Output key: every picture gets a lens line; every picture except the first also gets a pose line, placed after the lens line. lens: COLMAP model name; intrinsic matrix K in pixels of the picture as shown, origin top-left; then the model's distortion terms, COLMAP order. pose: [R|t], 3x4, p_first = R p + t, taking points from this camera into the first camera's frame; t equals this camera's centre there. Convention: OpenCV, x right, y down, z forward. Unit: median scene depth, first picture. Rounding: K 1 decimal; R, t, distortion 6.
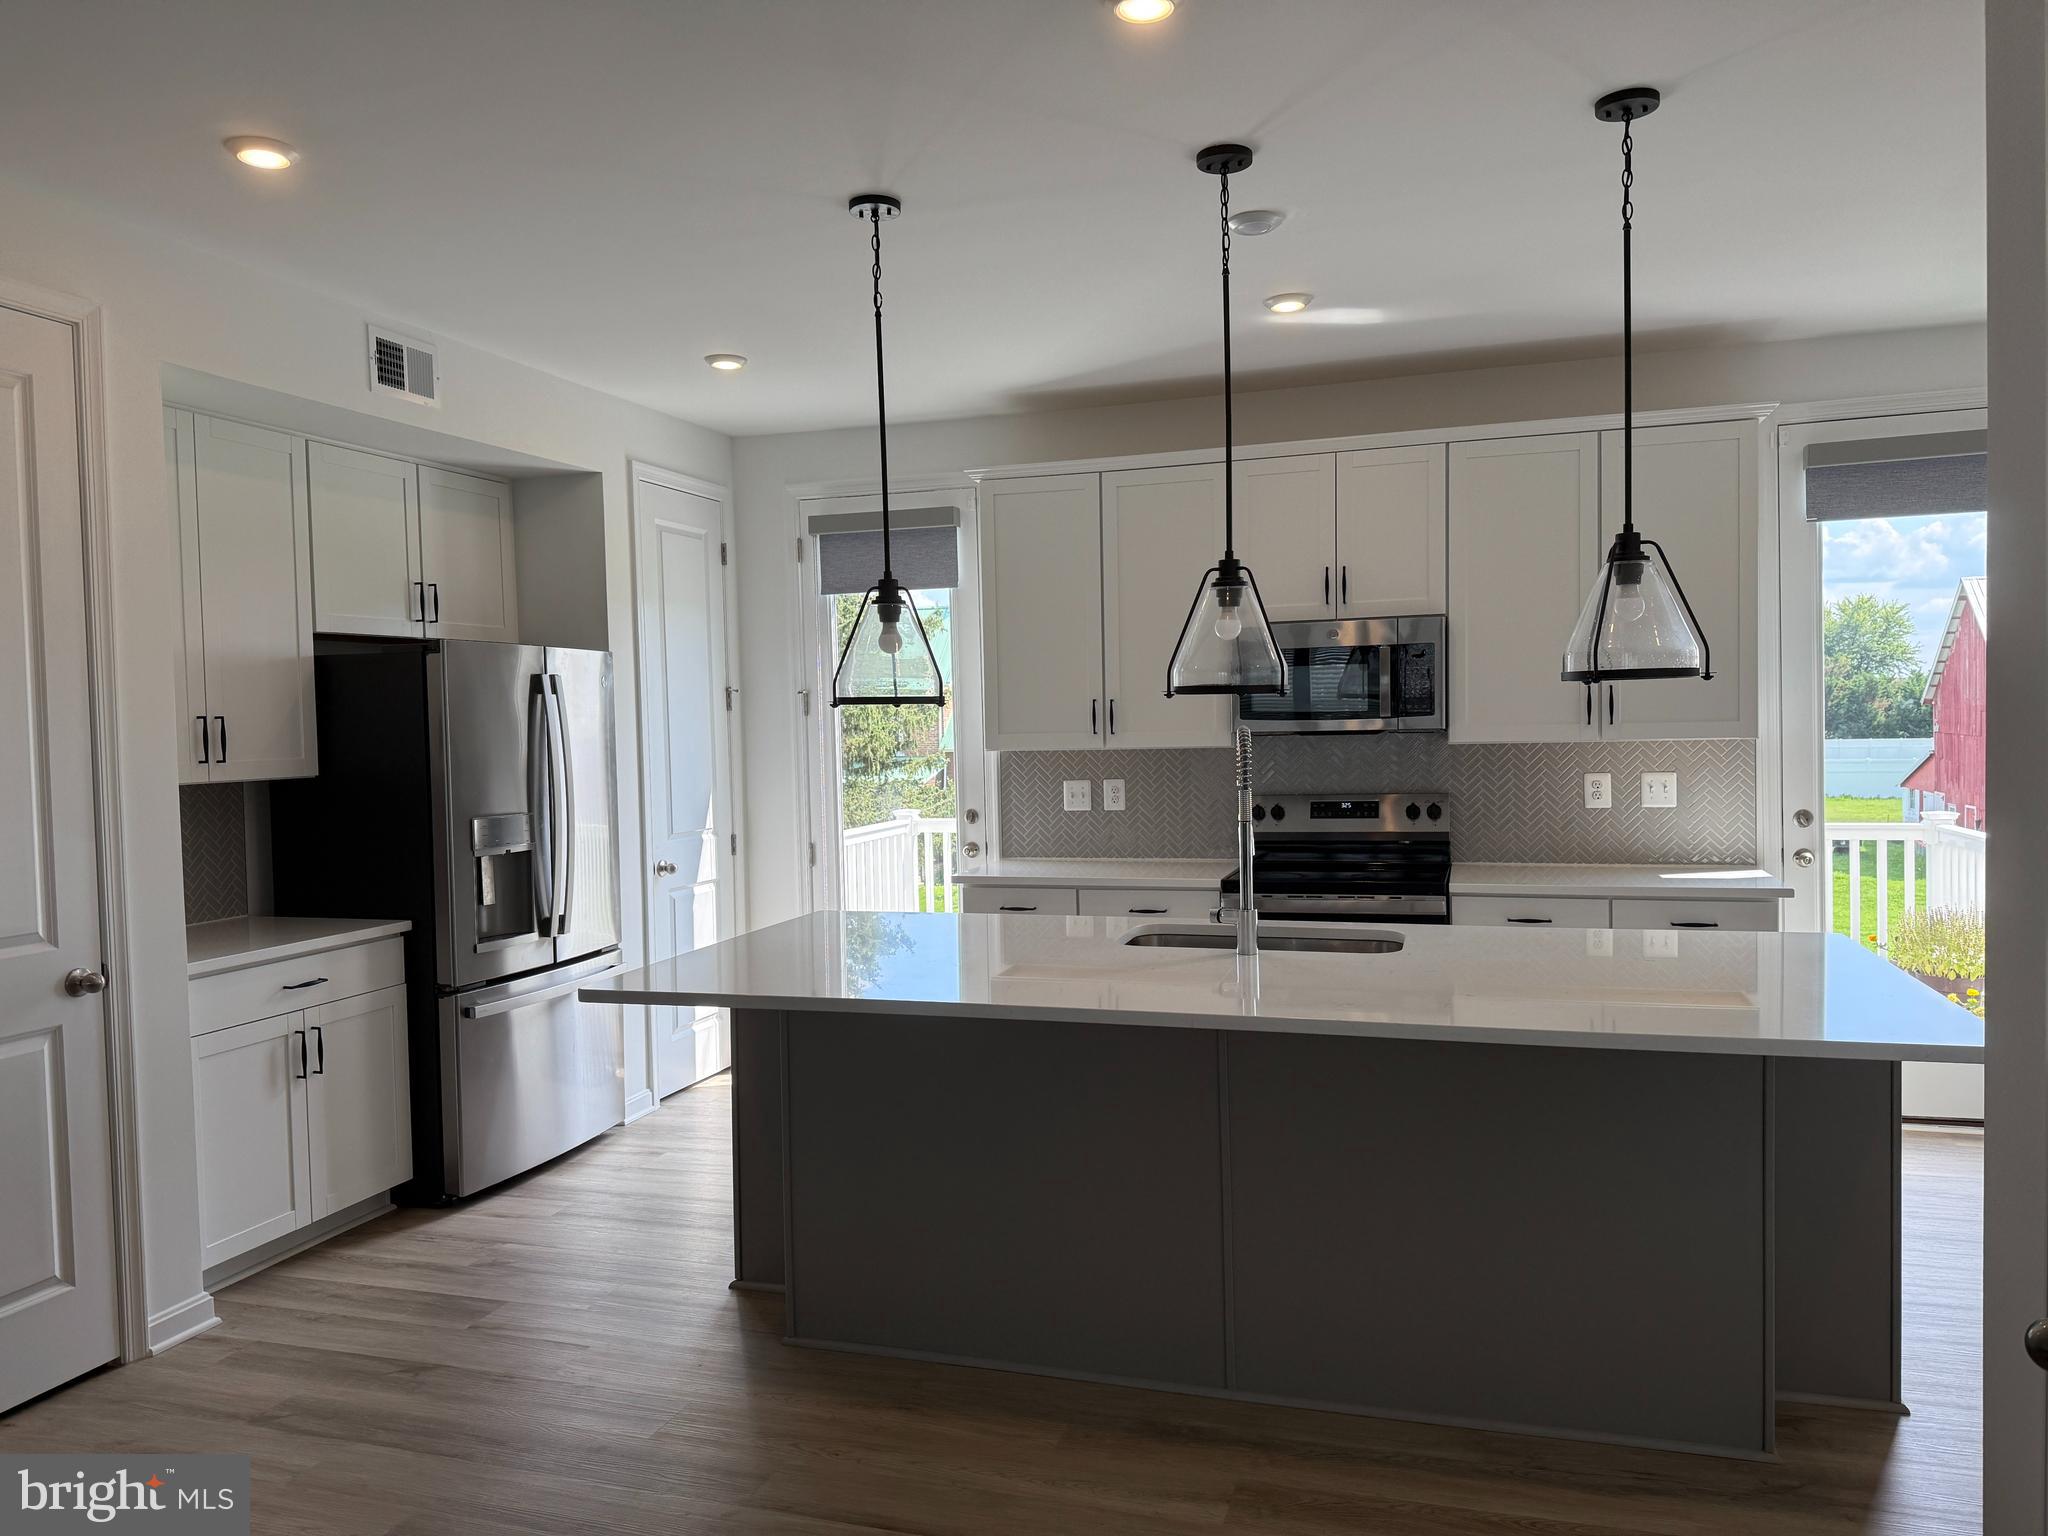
lens RADIAL K [[1407.0, 0, 1024.0], [0, 1407.0, 768.0], [0, 0, 1]] dist [0.148637, -0.157322]
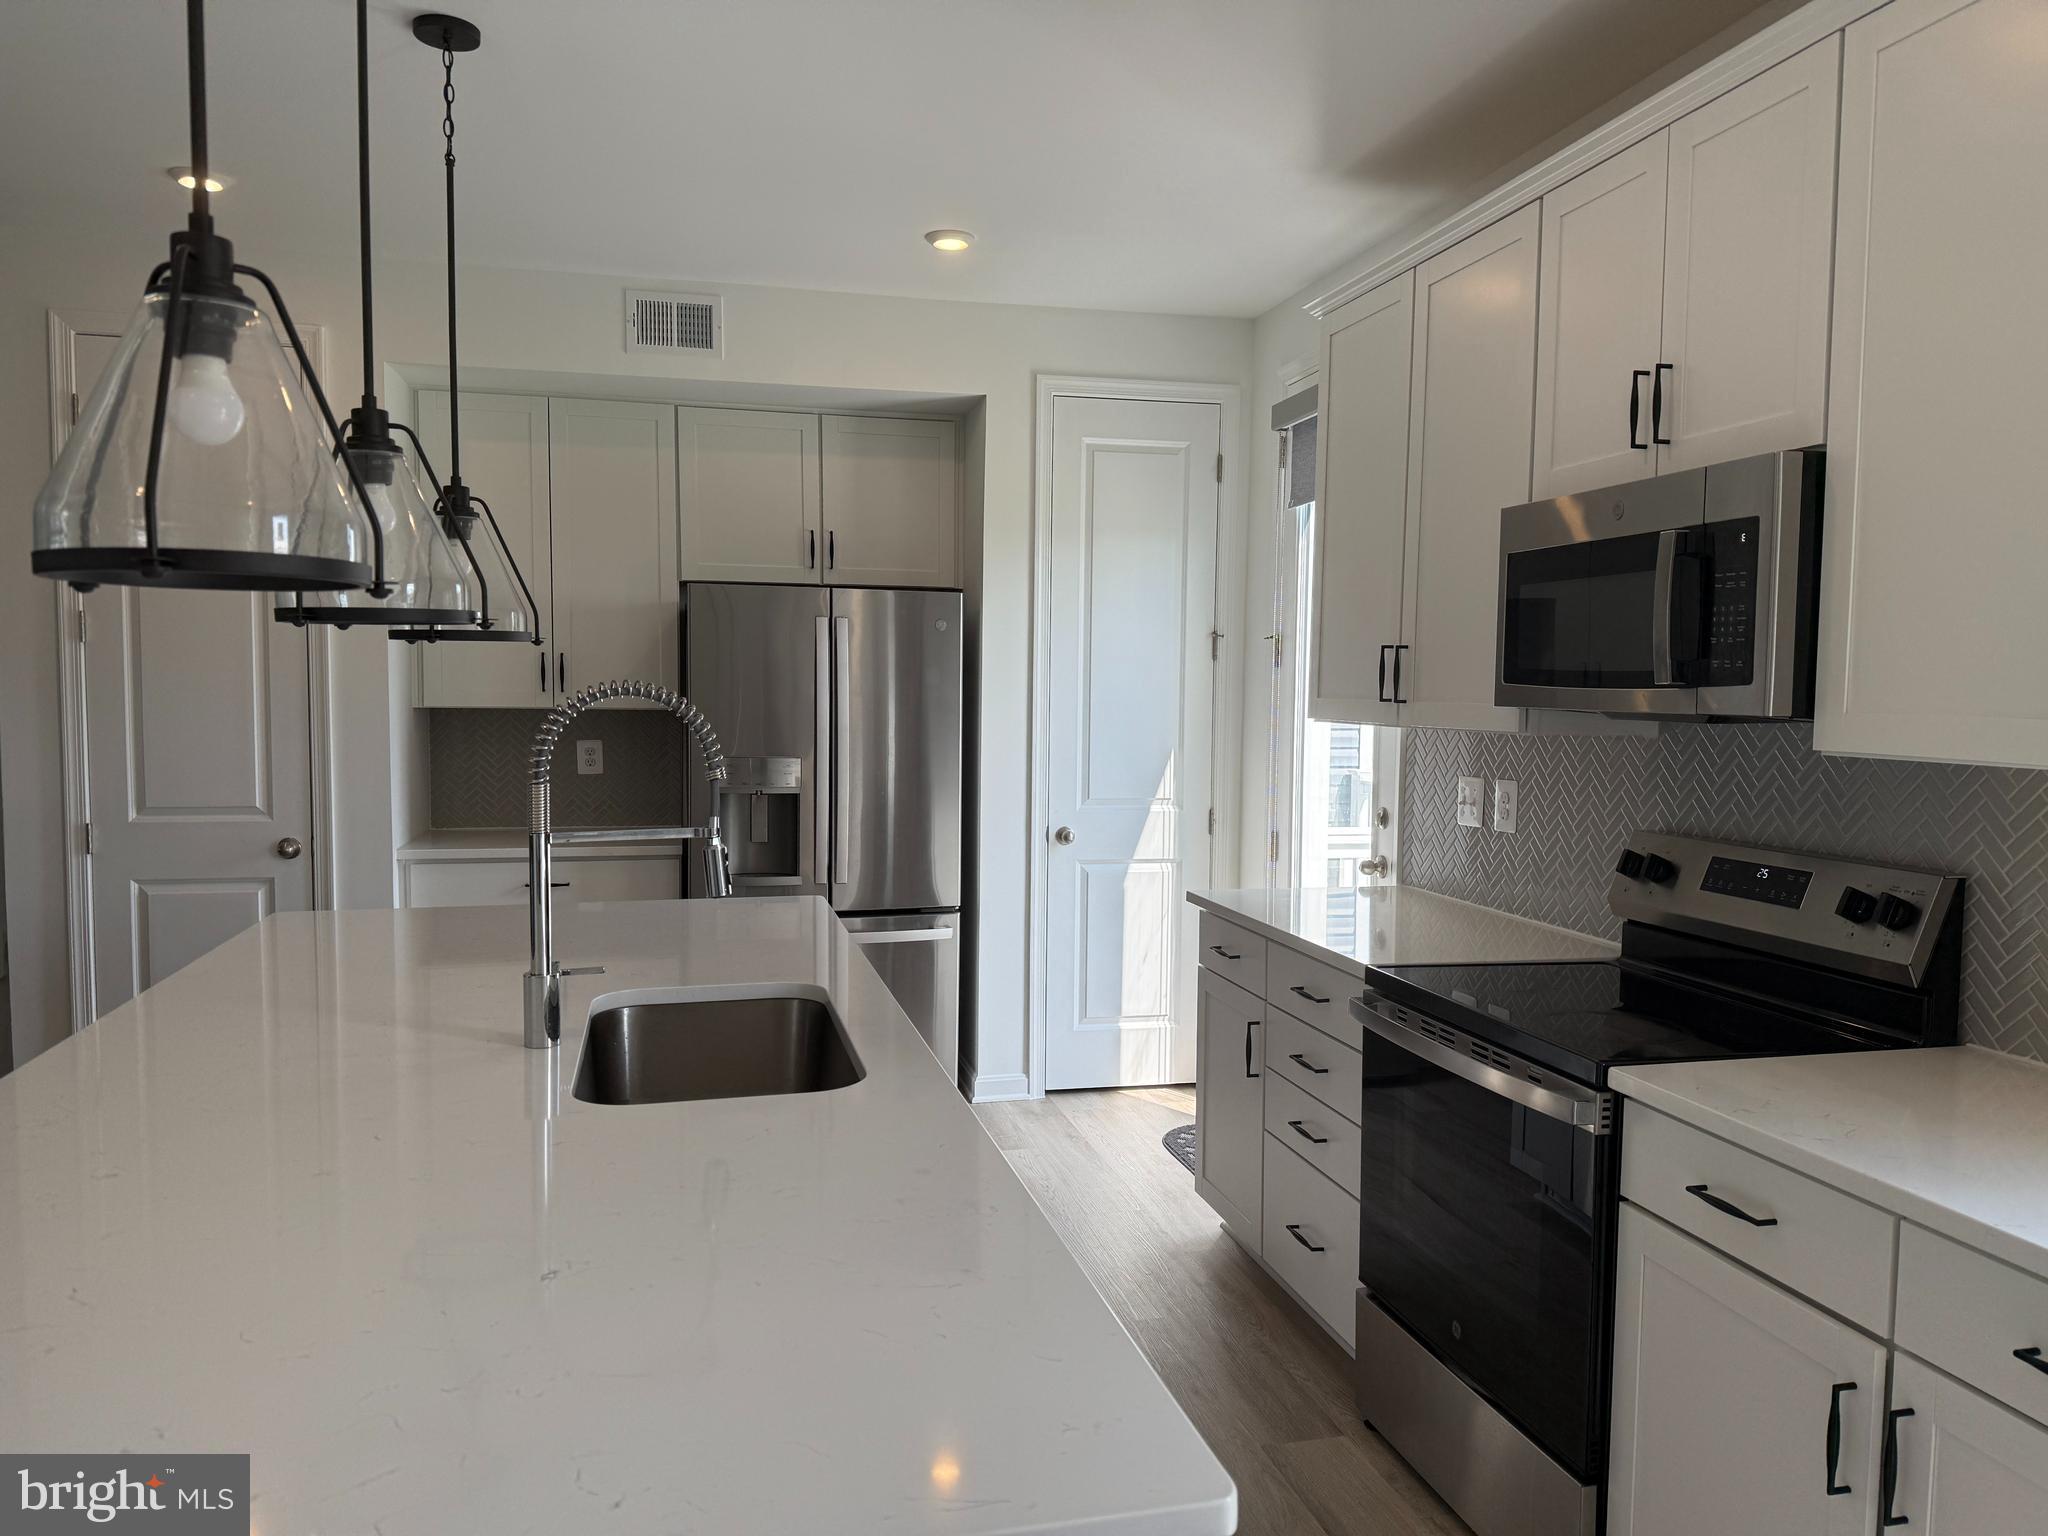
lens RADIAL K [[1407.0, 0, 1024.0], [0, 1407.0, 768.0], [0, 0, 1]] dist [0.148637, -0.157322]
pose [[0.532525, 0.079036, -0.842716, 0.522322], [-0.053038, 0.996790, 0.059971, -0.025319], [0.844751, 0.012760, 0.535007, 0.558959]]
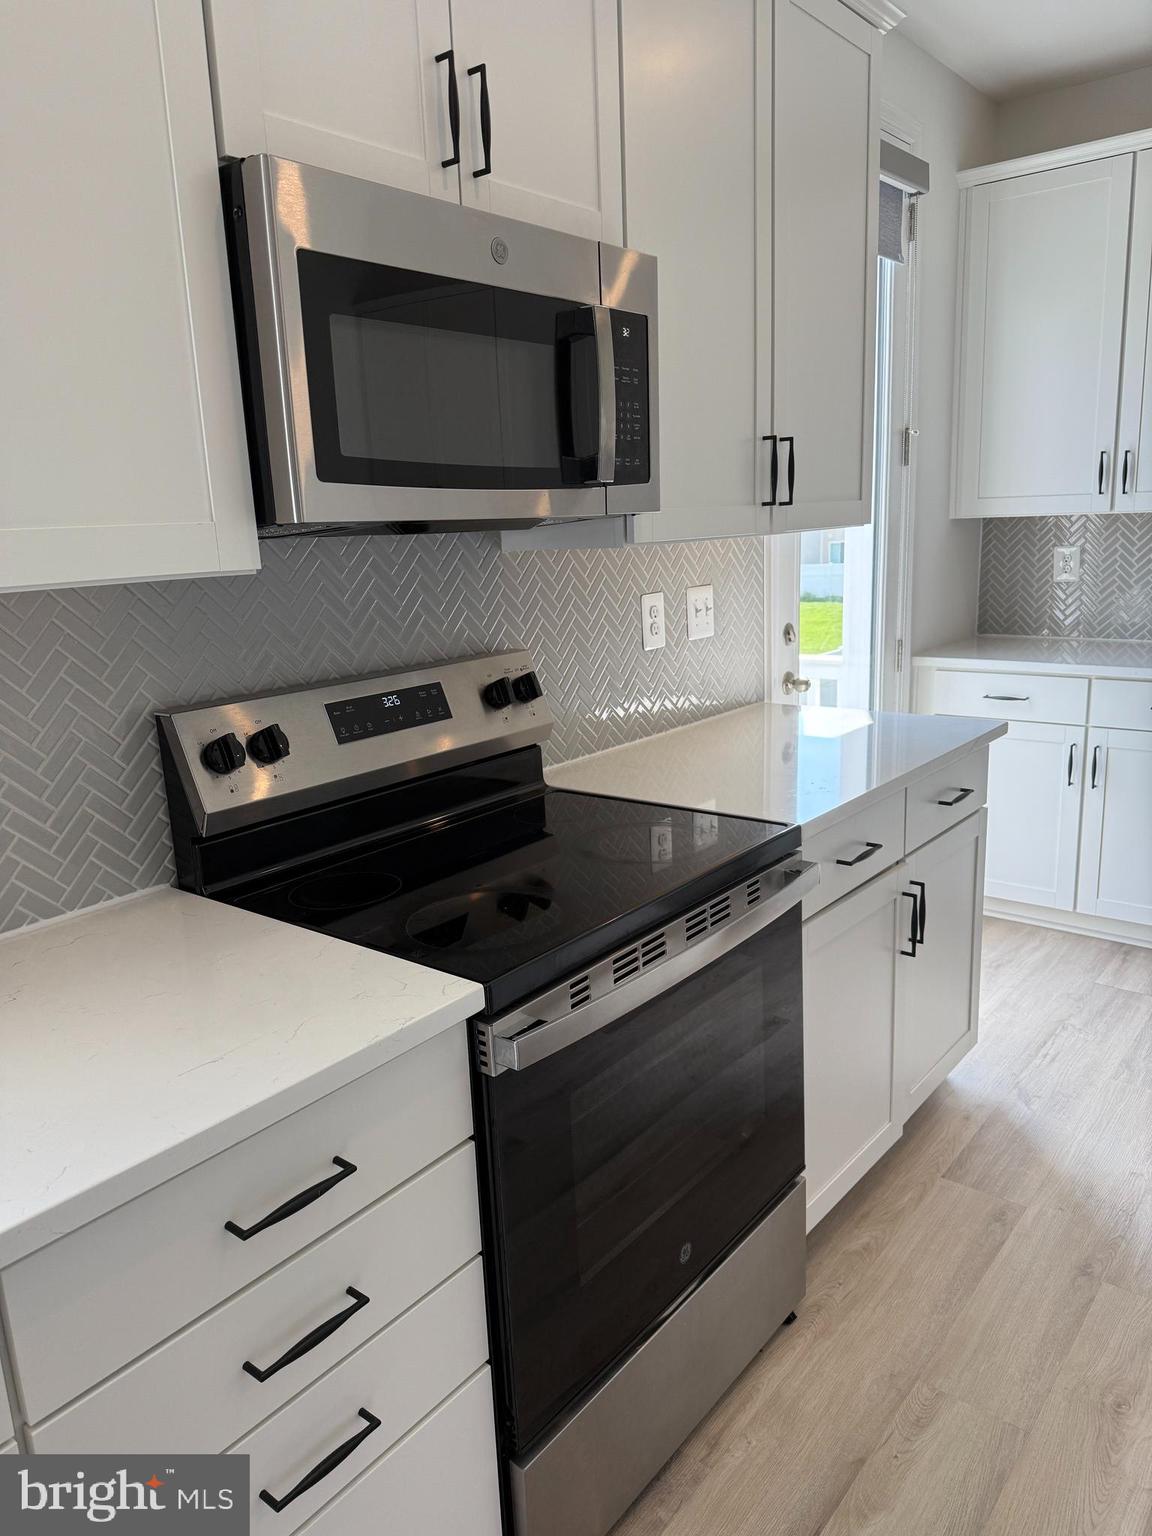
lens RADIAL K [[1055.3, 0, 576.0], [0, 1055.3, 768.0], [0, 0, 1]] dist [0.148637, -0.157322]
pose [[0.329002, -0.200502, 0.922798, -0.062906], [0.059367, 0.979658, 0.191690, -0.013234], [-0.942461, -0.008283, 0.334213, 0.874134]]
